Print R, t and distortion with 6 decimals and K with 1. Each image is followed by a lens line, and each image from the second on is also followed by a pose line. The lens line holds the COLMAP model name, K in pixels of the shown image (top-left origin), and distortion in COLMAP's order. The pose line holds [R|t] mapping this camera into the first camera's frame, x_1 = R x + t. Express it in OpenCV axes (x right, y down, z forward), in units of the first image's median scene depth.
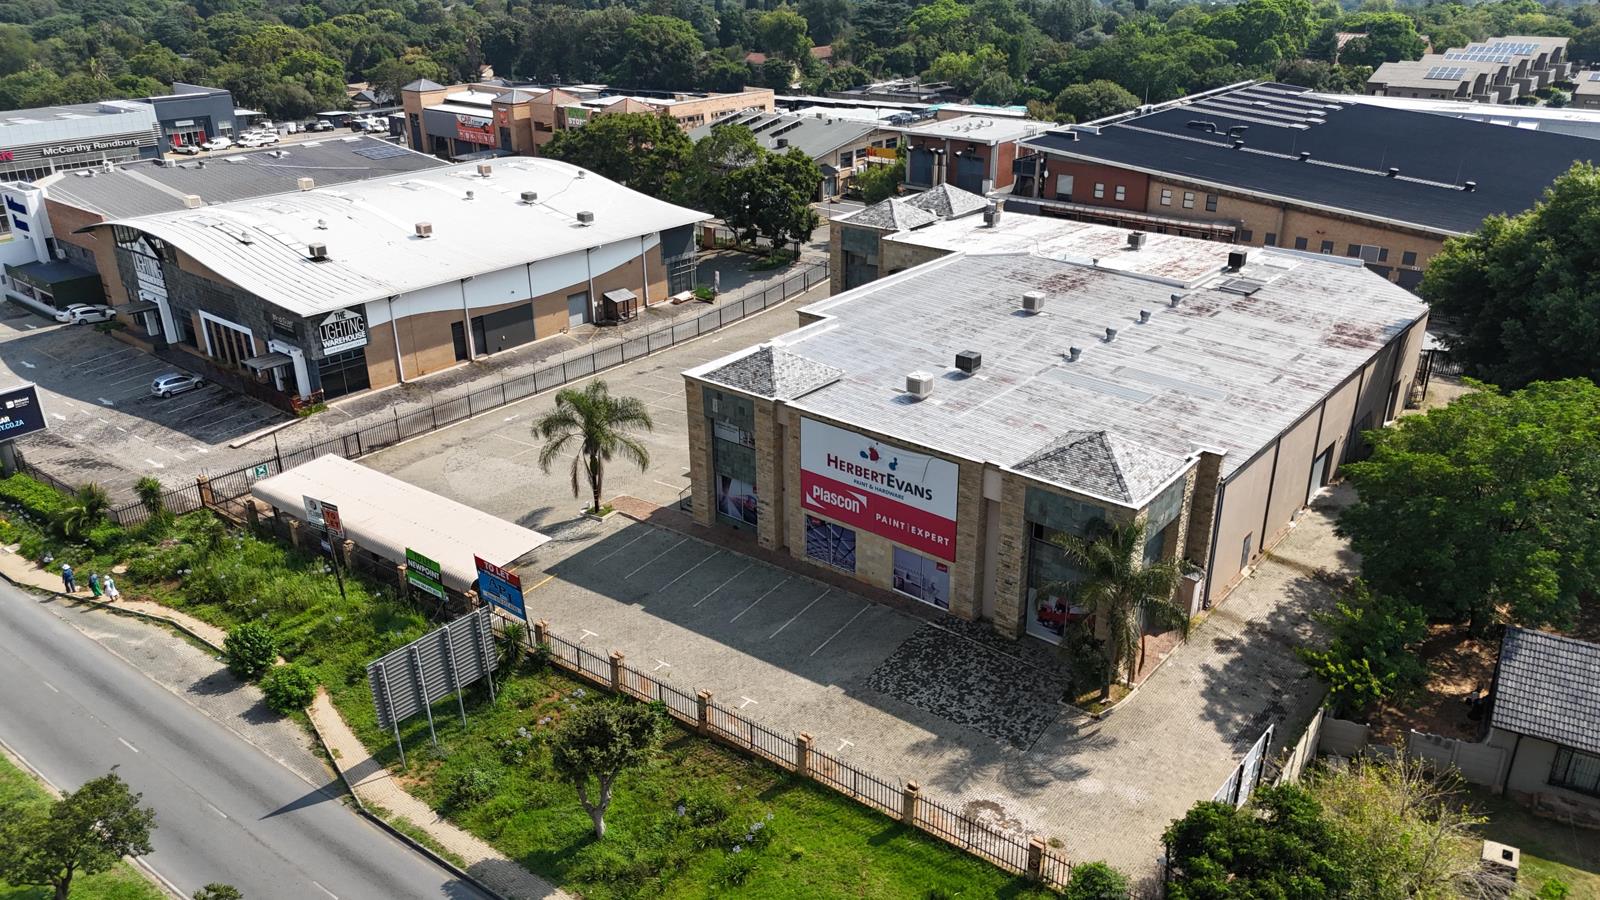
lens RADIAL K [[1165.3, 0, 801.3], [0, 1165.3, 451.9], [0, 0, 1]] dist [0.011573, 0.000526]
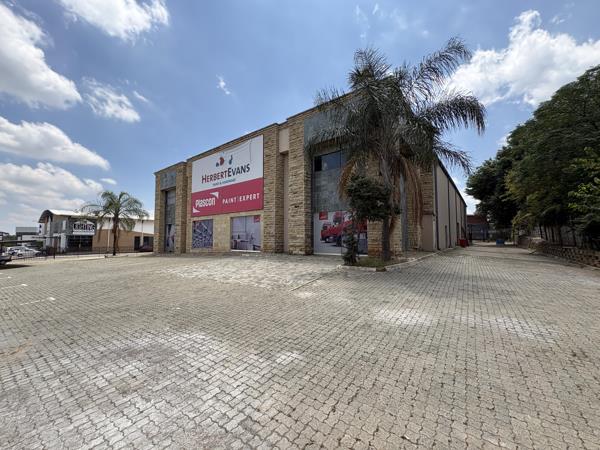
lens RADIAL K [[240.9, 0, 299.7], [0, 240.9, 224.0], [0, 0, 1]] dist [-0.000522, 0.000139]
pose [[0.999347, 0.018565, 0.030997, 0.159960], [-0.002218, 0.887803, -0.460219, 0.233863], [-0.036064, 0.459849, 0.887264, 0.713457]]
